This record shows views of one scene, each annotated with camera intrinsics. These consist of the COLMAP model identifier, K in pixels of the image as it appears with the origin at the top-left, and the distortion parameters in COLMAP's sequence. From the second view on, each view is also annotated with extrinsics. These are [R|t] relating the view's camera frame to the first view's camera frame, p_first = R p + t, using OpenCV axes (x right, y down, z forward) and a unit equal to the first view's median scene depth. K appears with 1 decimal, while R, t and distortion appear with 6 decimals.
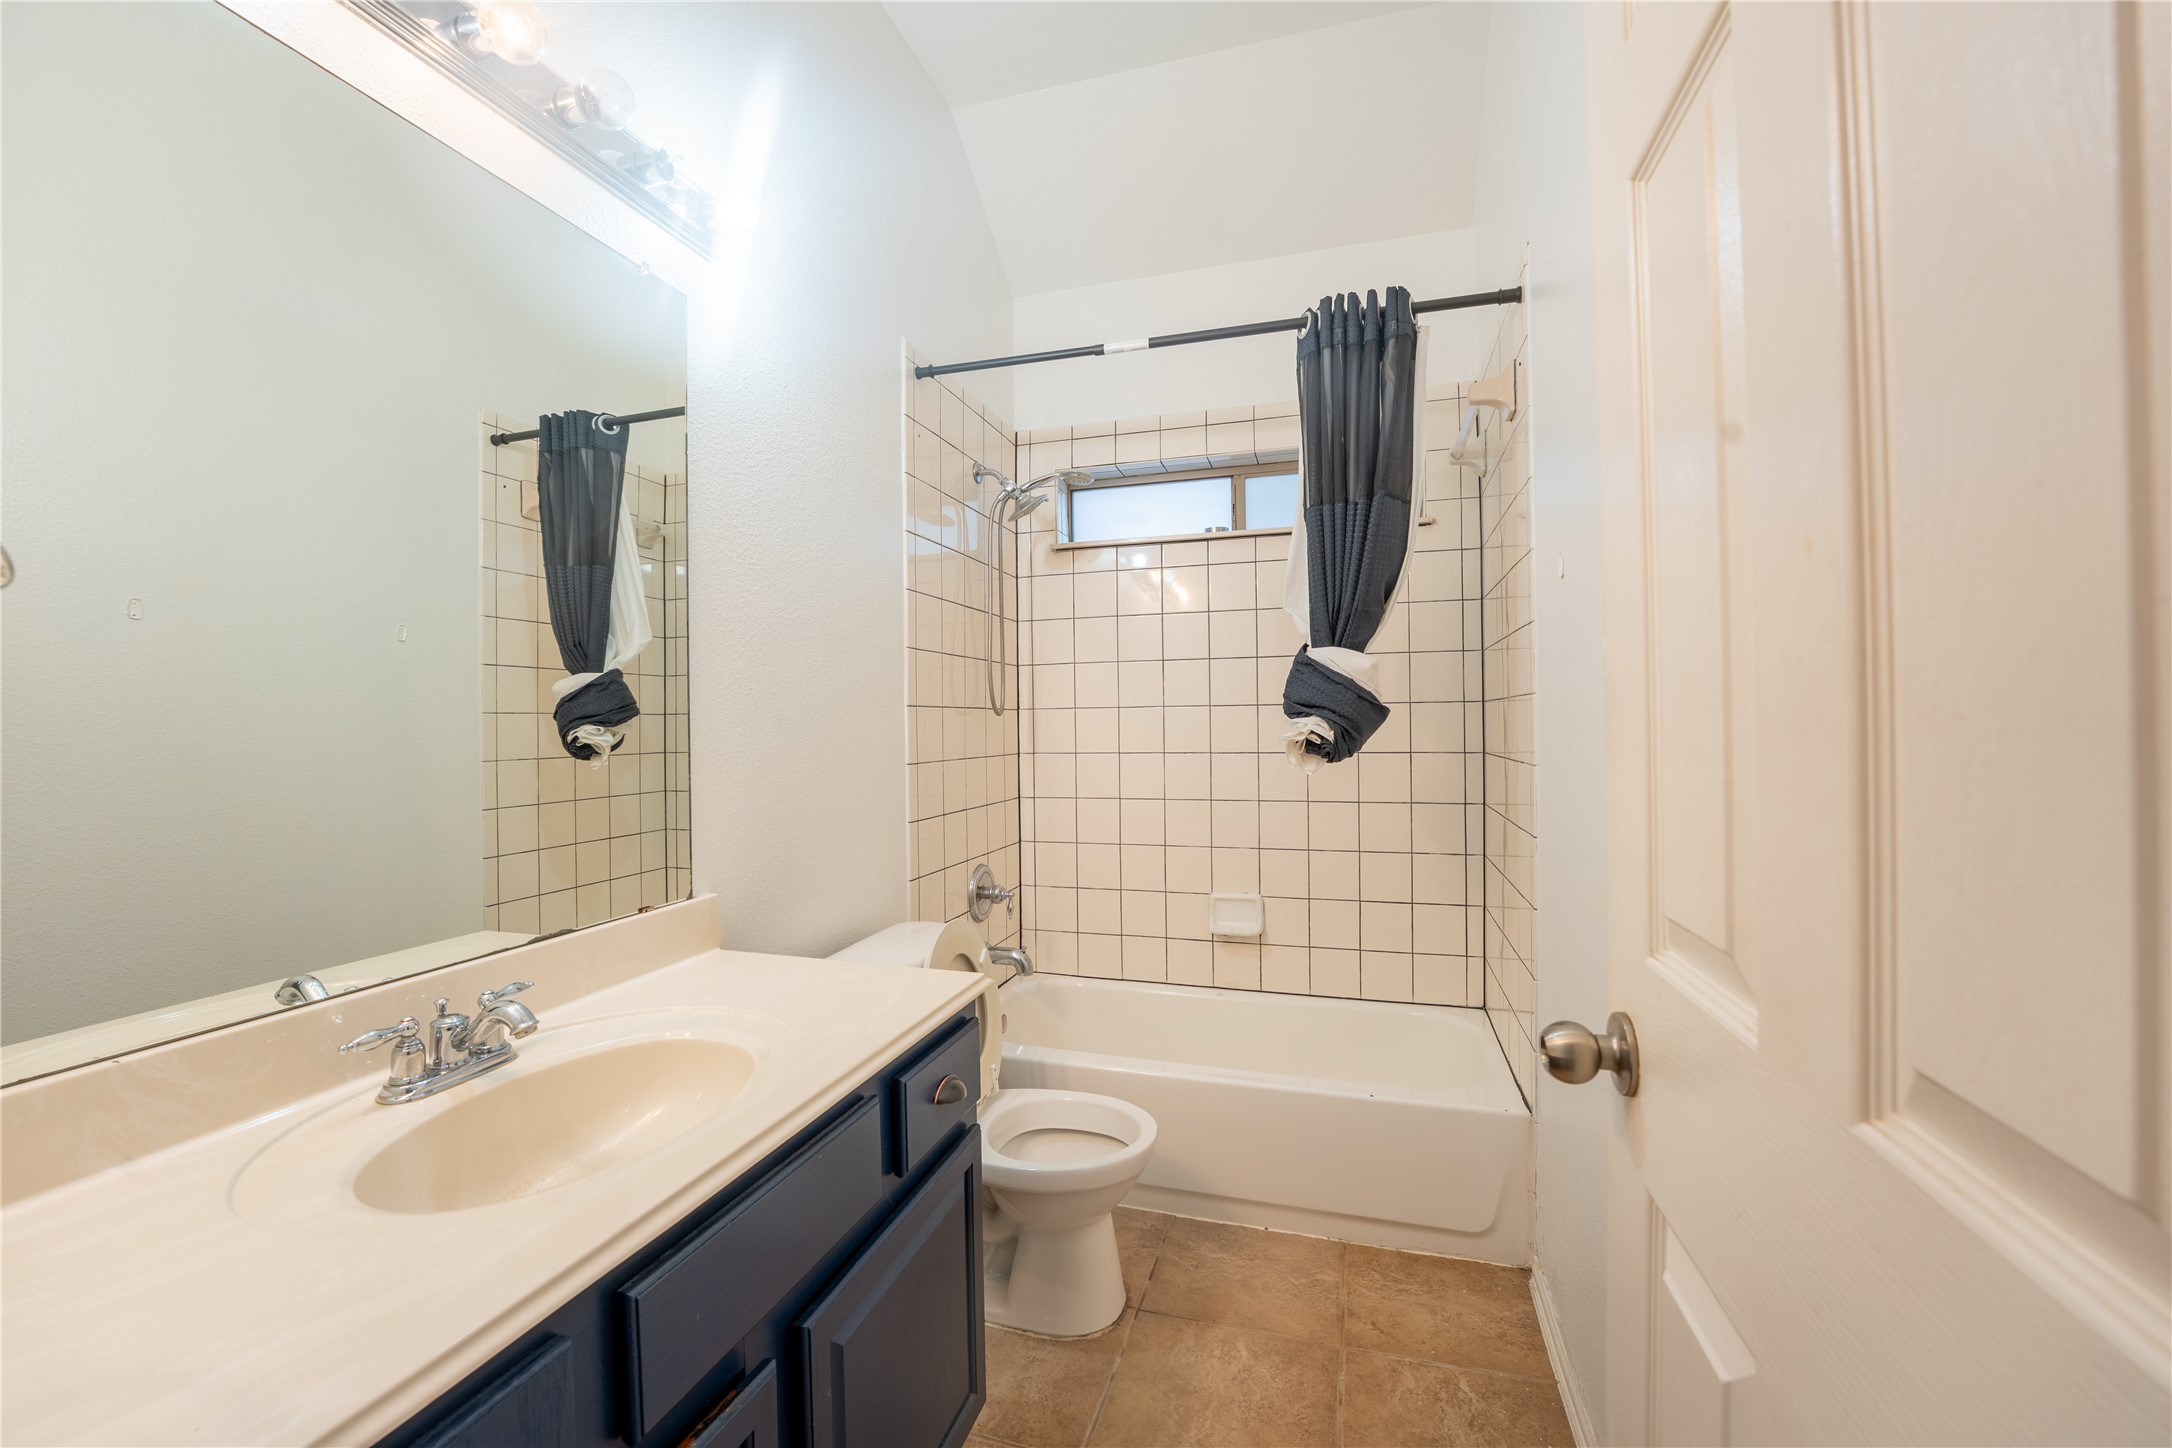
lens RADIAL K [[825.4, 0, 1086.0], [0, 825.4, 724.0], [0, 0, 1]] dist [-0.023475, 0.000012]
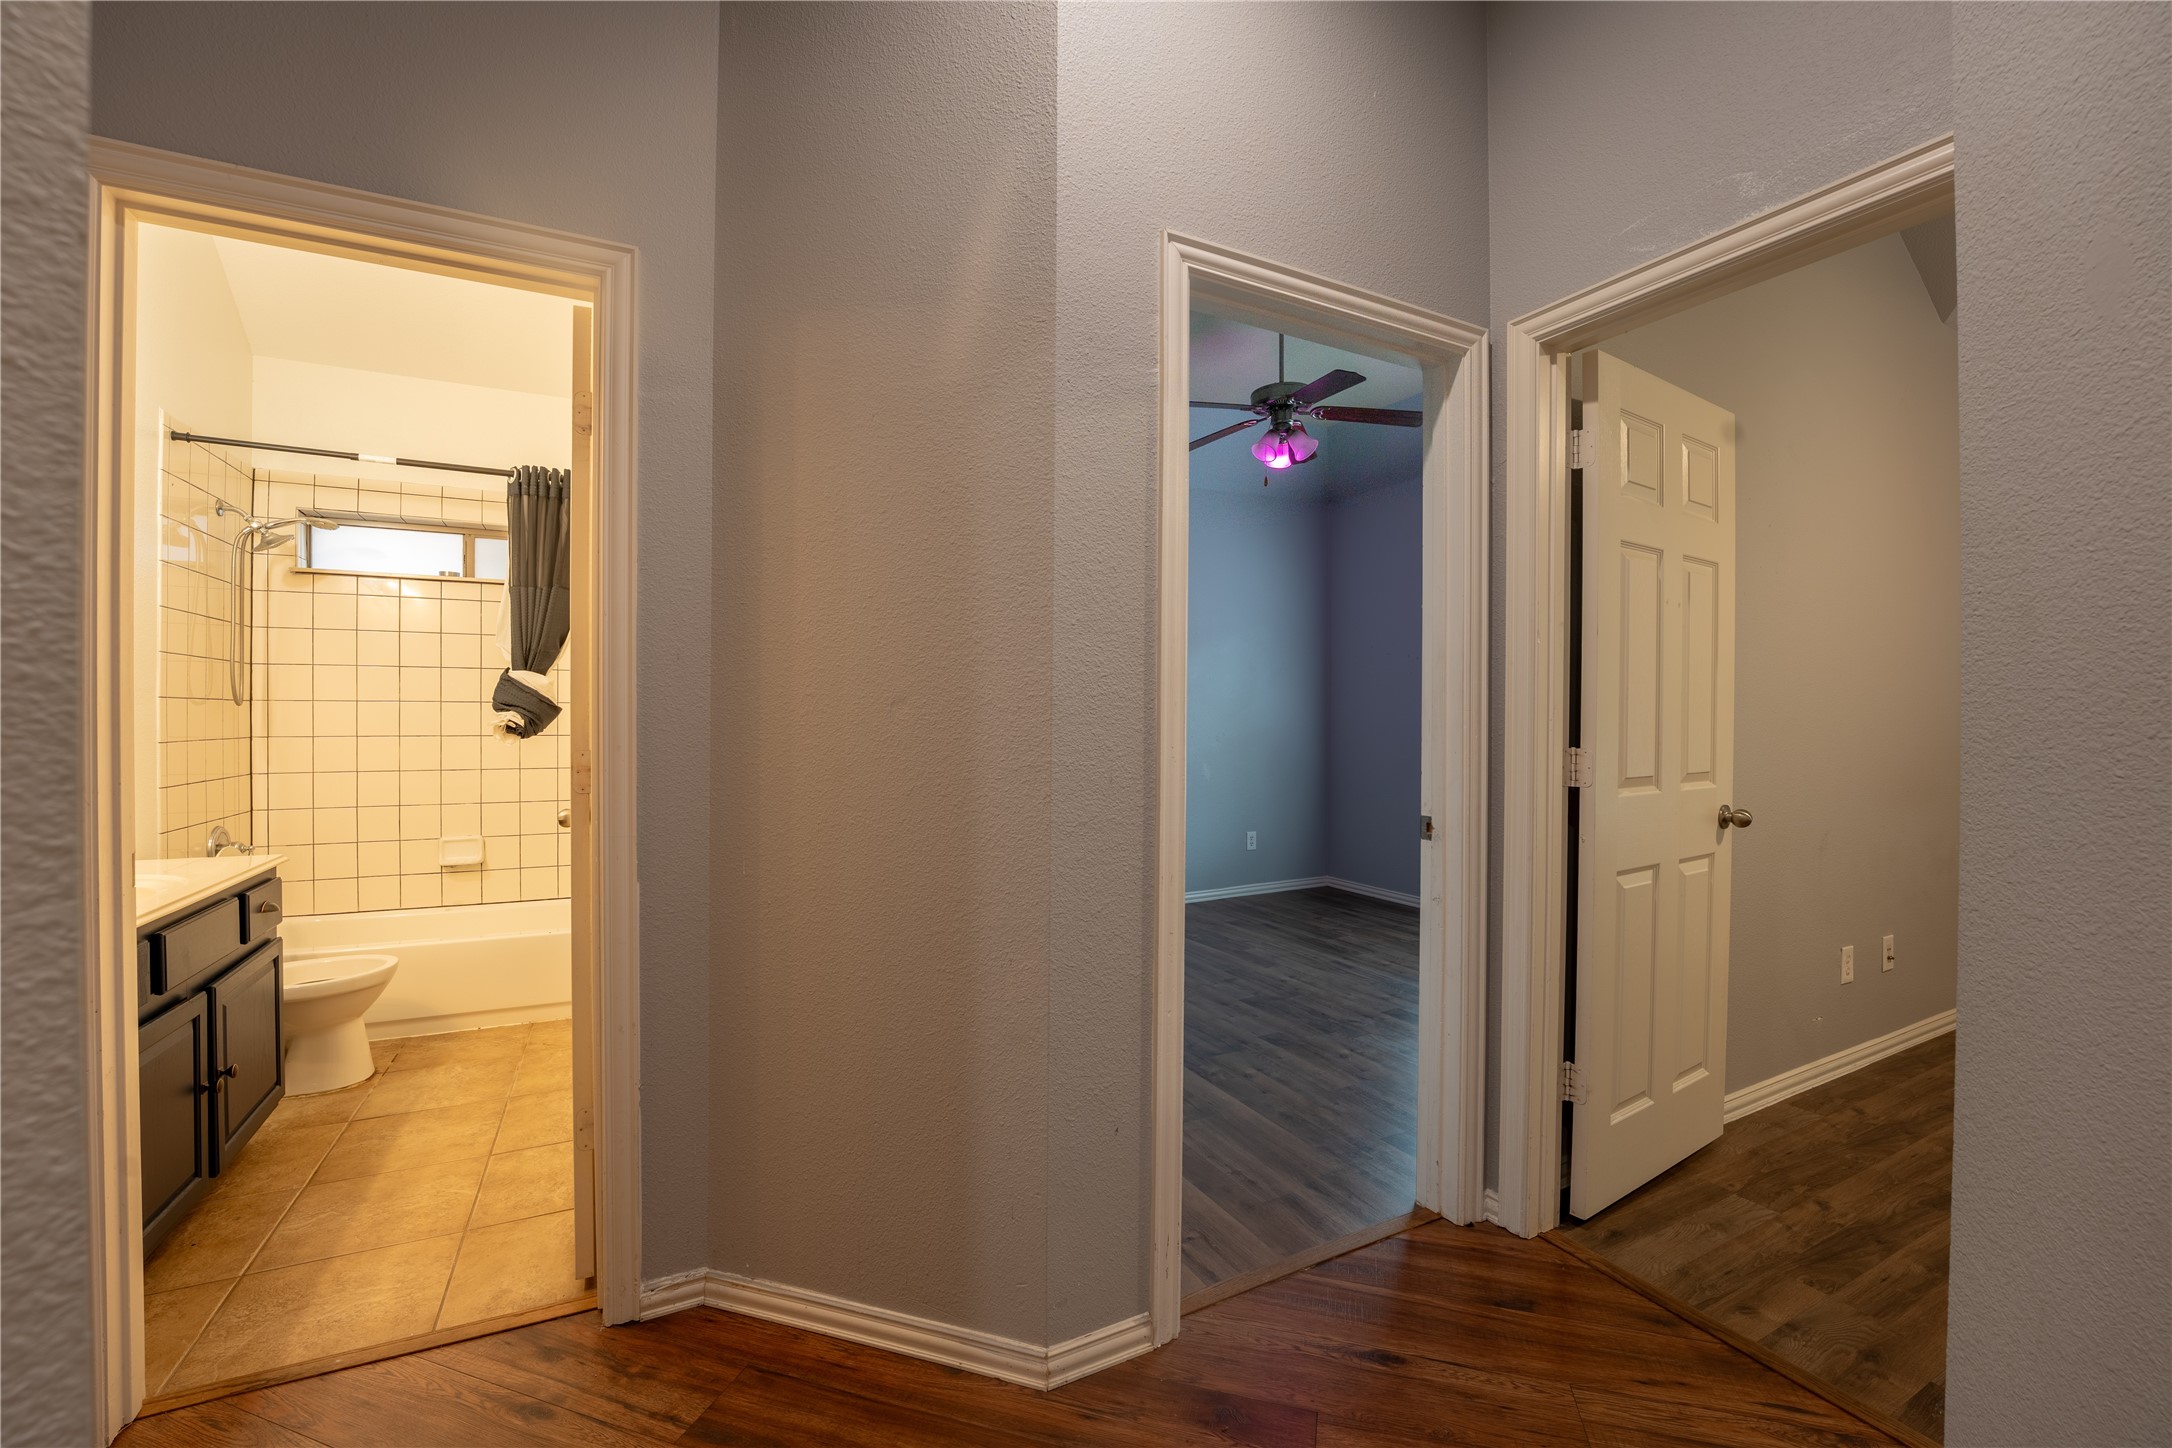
lens RADIAL K [[879.4, 0, 1072.3], [0, 879.4, 723.7], [0, 0, 1]] dist [-0.023142, 0.000048]
pose [[0.718801, 0.010005, 0.695144, -0.105341], [-0.013055, 0.999914, -0.000893, 0.001954], [-0.695093, -0.008433, 0.718870, -0.815889]]
